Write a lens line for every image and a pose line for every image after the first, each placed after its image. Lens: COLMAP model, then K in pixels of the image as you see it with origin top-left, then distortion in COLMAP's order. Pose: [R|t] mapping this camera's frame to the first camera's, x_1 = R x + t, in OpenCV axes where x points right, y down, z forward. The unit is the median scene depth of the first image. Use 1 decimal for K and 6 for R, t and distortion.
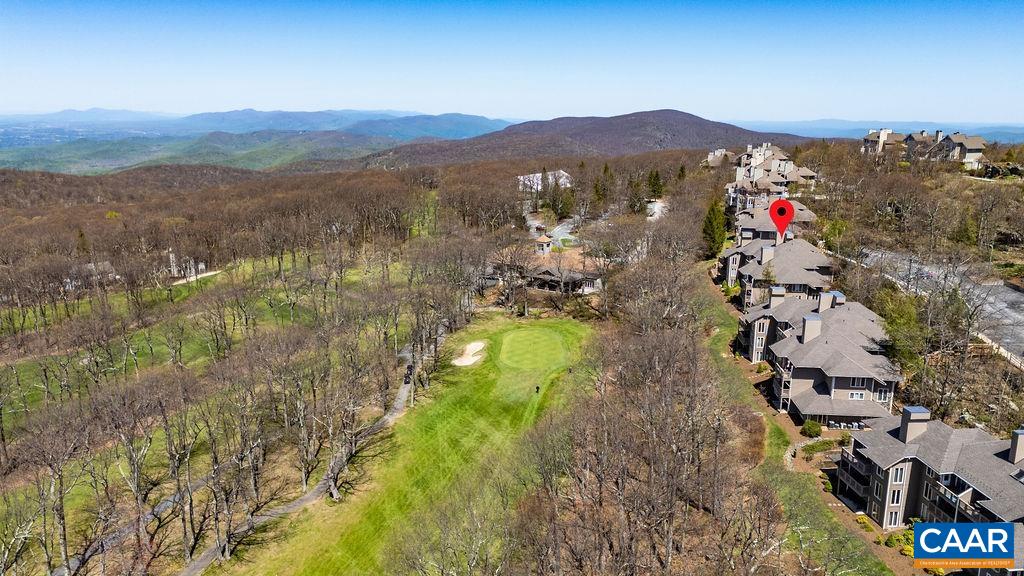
lens RADIAL K [[744.8, 0, 512.0], [0, 744.8, 288.0], [0, 0, 1]] dist [0.046969, -0.033482]
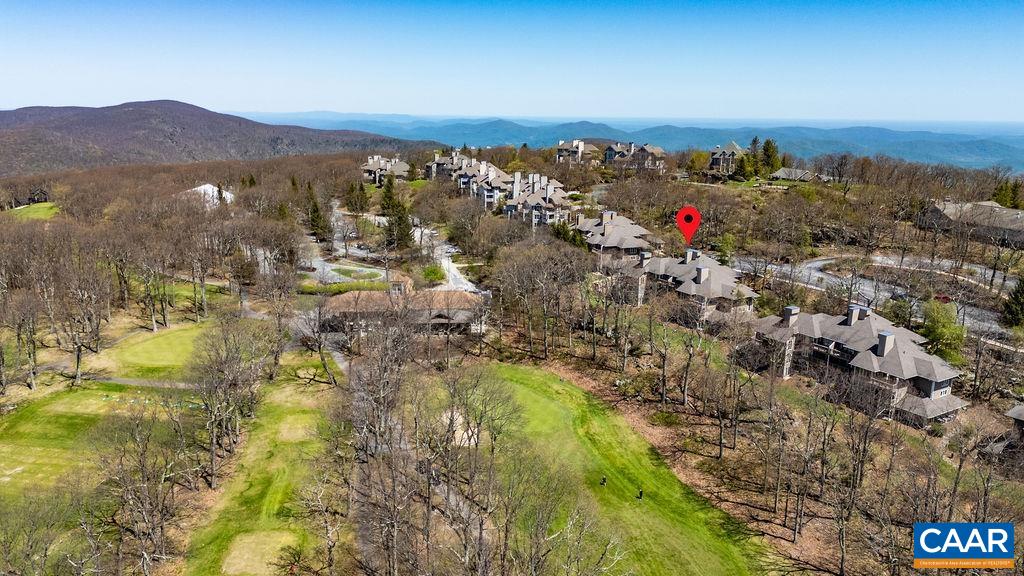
lens RADIAL K [[744.8, 0, 512.0], [0, 744.8, 288.0], [0, 0, 1]] dist [0.046969, -0.033482]
pose [[0.802500, -0.136712, 0.580778, -0.276892], [0.129711, 0.990090, 0.053830, -0.063606], [-0.582381, 0.032135, 0.812280, 0.146377]]
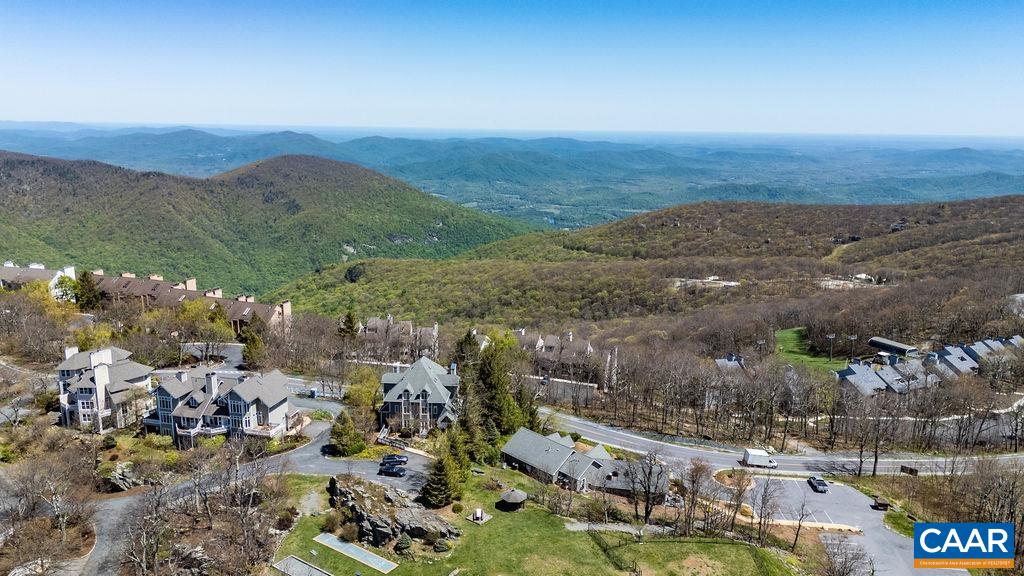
lens RADIAL K [[750.3, 0, 515.7], [0, 750.3, 274.1], [0, 0, 1]] dist [0.070847, -0.072764]
pose [[0.525413, -0.168203, 0.834056, 0.215102], [0.181473, 0.979862, 0.083289, -0.262280], [-0.831269, 0.107598, 0.545357, 0.464470]]
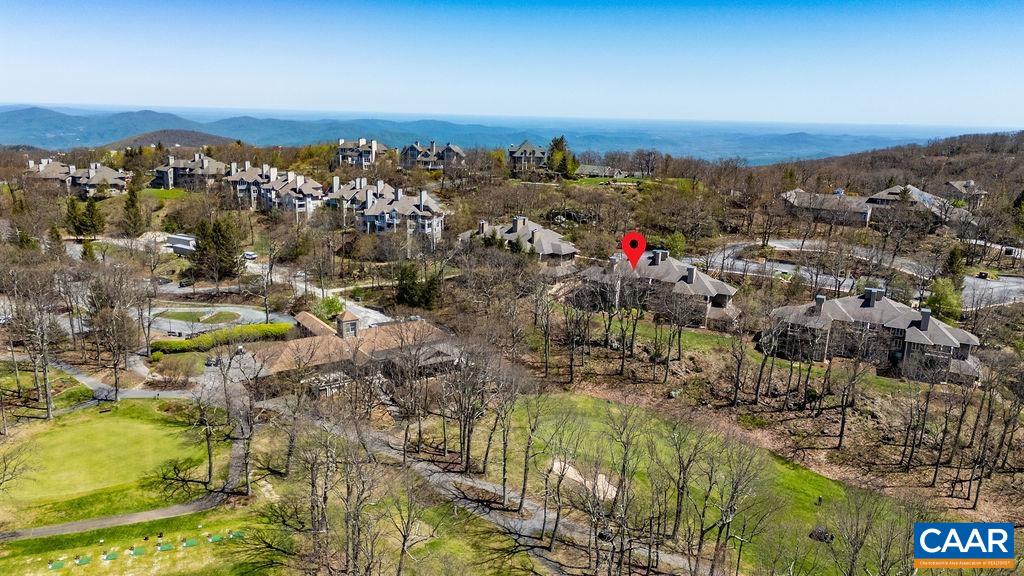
lens RADIAL K [[744.8, 0, 512.0], [0, 744.8, 288.0], [0, 0, 1]] dist [0.046969, -0.033482]
pose [[0.378999, -0.213538, 0.900423, -0.413177], [0.188453, 0.970433, 0.150819, -0.129907], [-0.906005, 0.112527, 0.408035, 0.419714]]
